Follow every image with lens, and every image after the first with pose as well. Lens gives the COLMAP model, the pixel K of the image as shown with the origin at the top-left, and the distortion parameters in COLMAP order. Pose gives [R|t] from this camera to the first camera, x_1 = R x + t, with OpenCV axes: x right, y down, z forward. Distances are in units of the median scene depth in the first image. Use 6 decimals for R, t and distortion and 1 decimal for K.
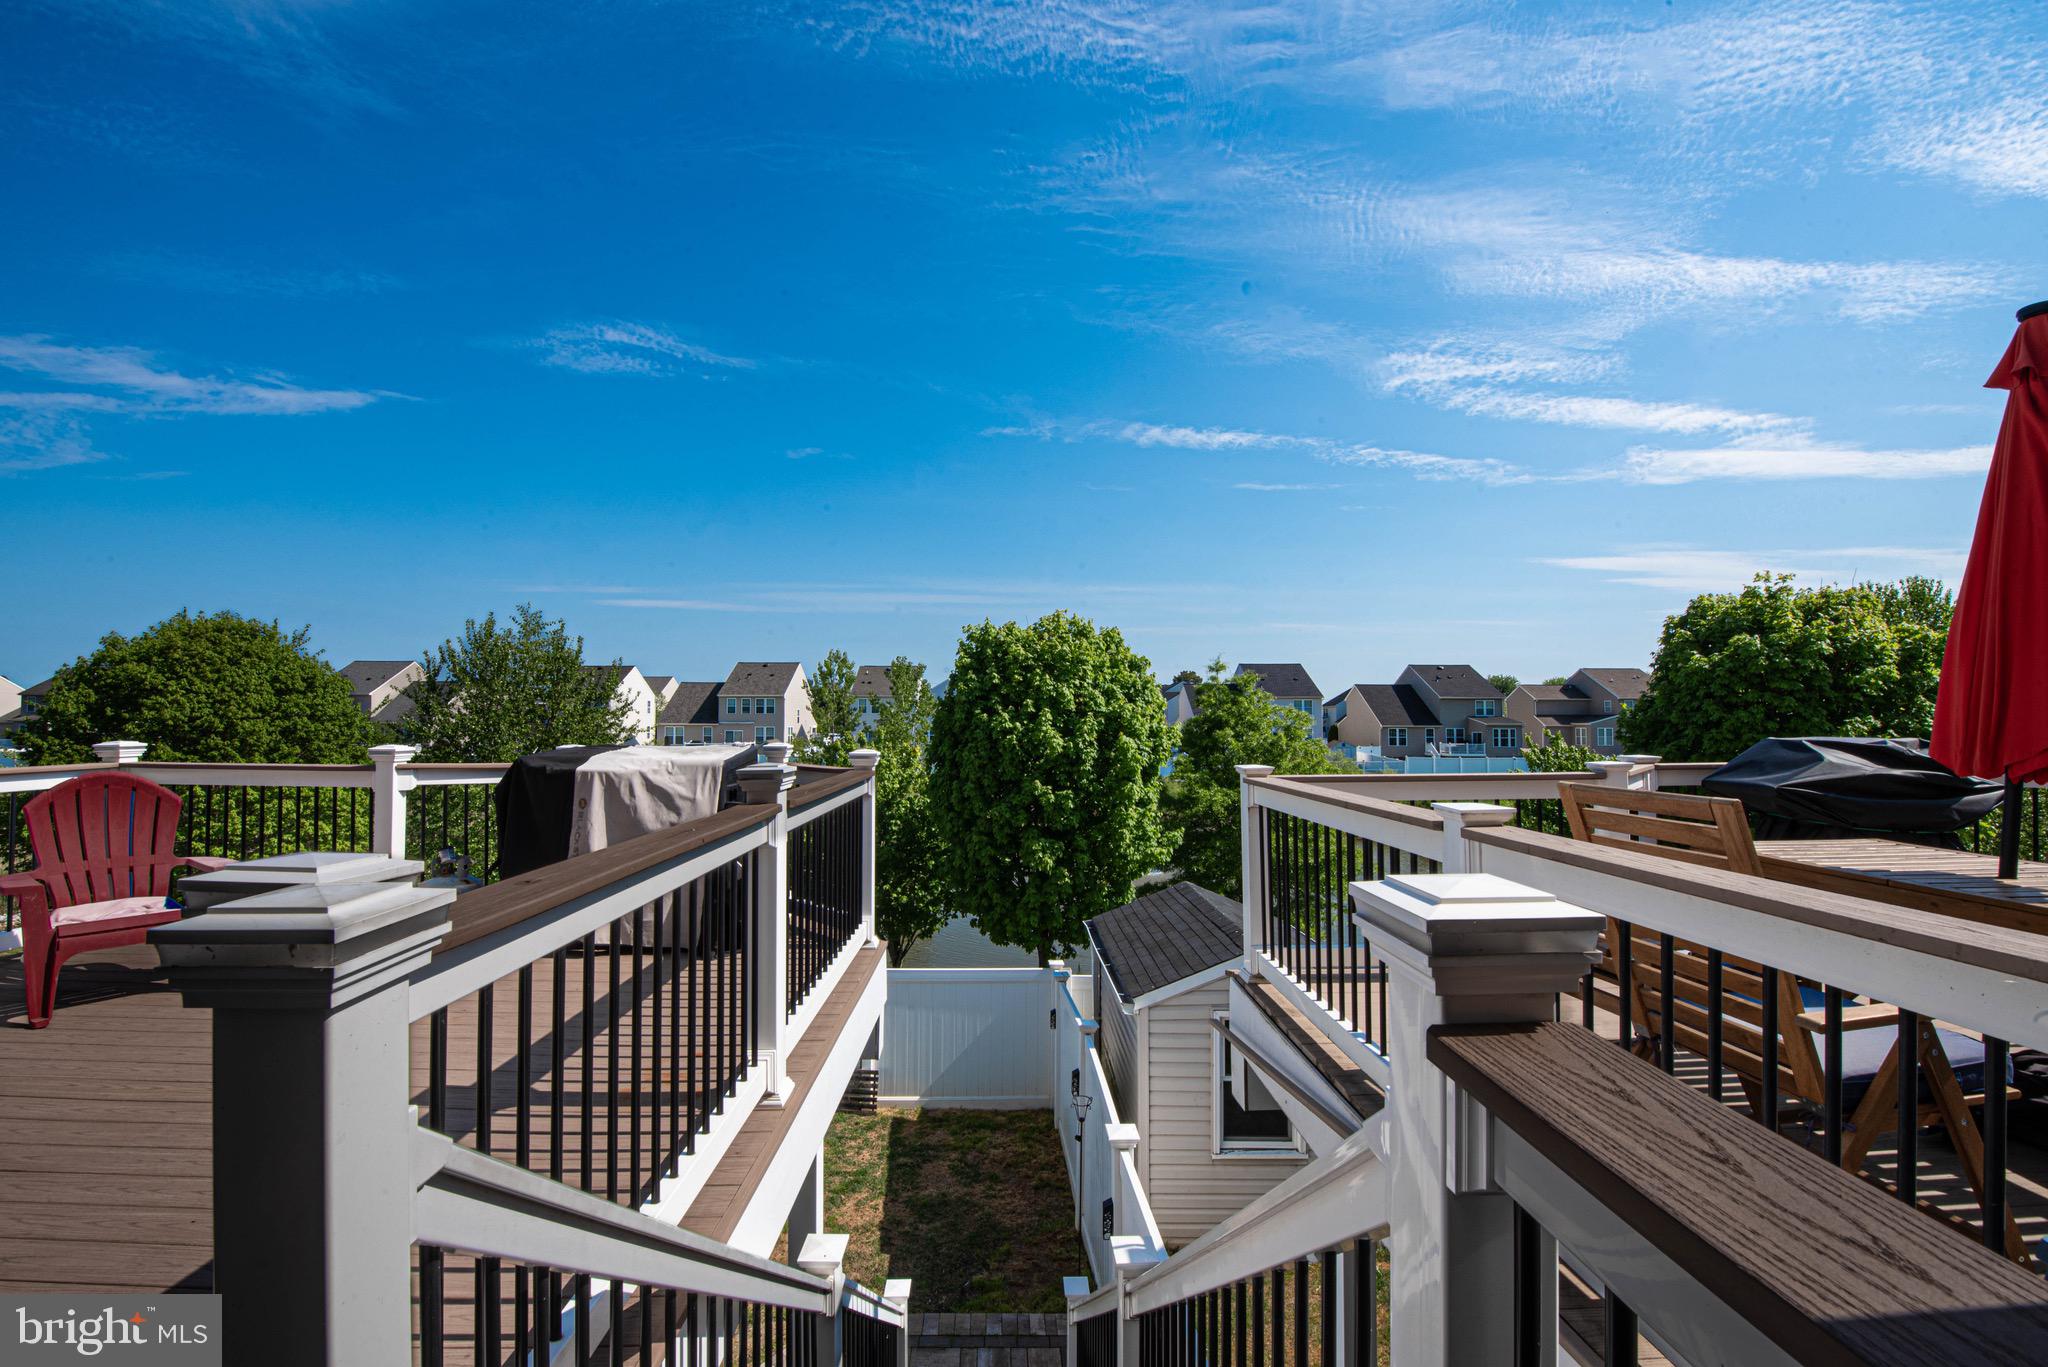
lens RADIAL K [[816.4, 0, 1018.0], [0, 816.4, 689.6], [0, 0, 1]] dist [-0.026470, -0.000917]
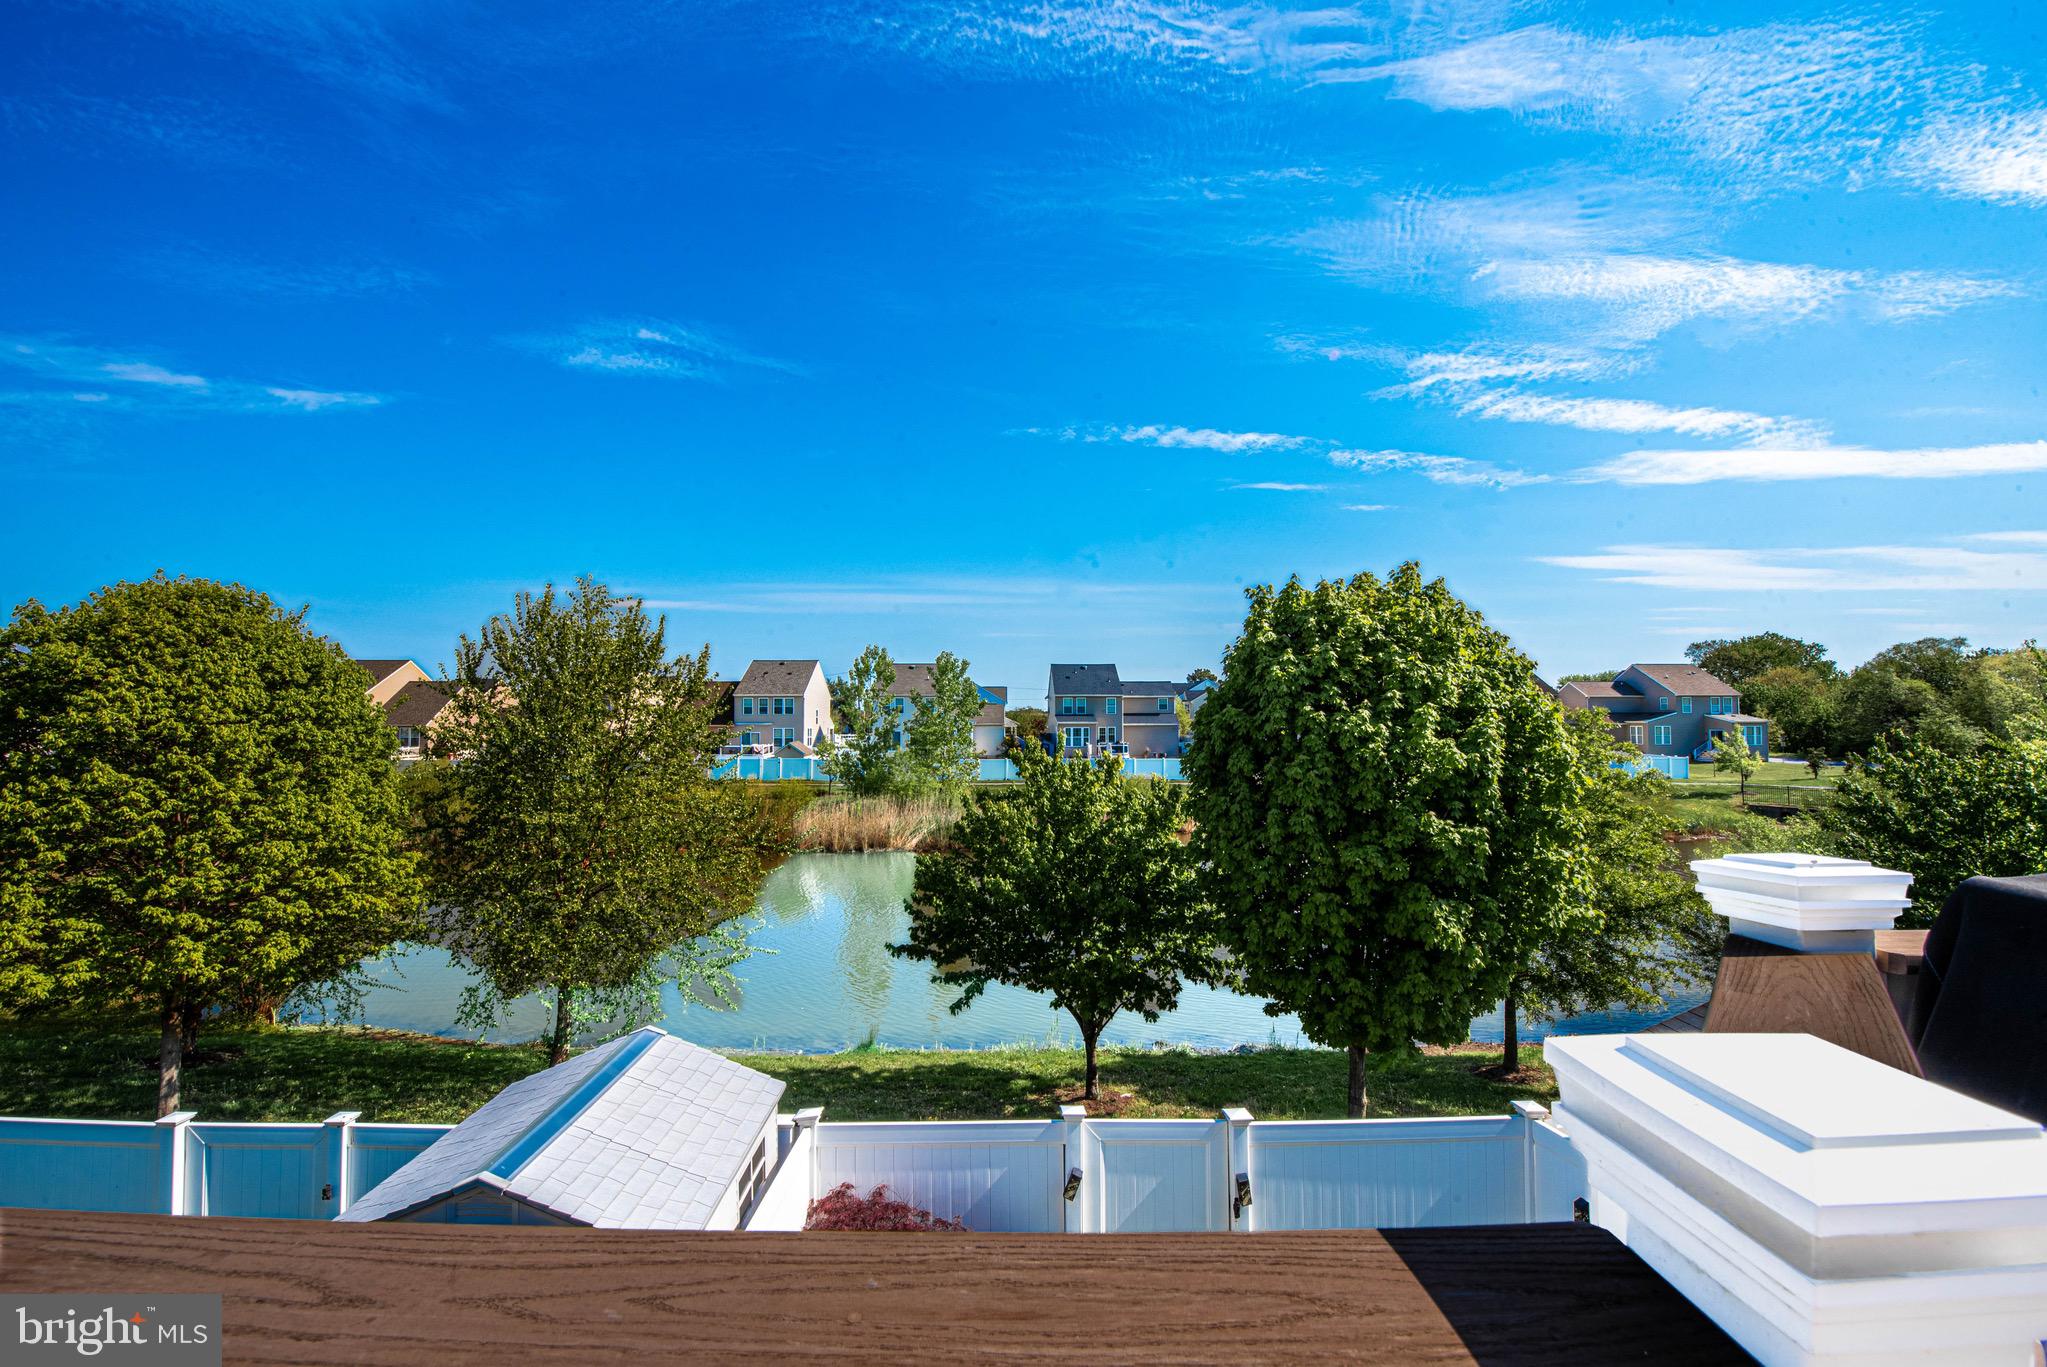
lens RADIAL K [[816.0, 0, 1021.3], [0, 816.0, 692.5], [0, 0, 1]] dist [-0.026470, -0.000917]
pose [[0.999990, -0.003587, 0.002637, -0.280969], [0.003577, 0.999986, 0.003964, 0.009709], [-0.002651, -0.003955, 0.999989, 0.310664]]
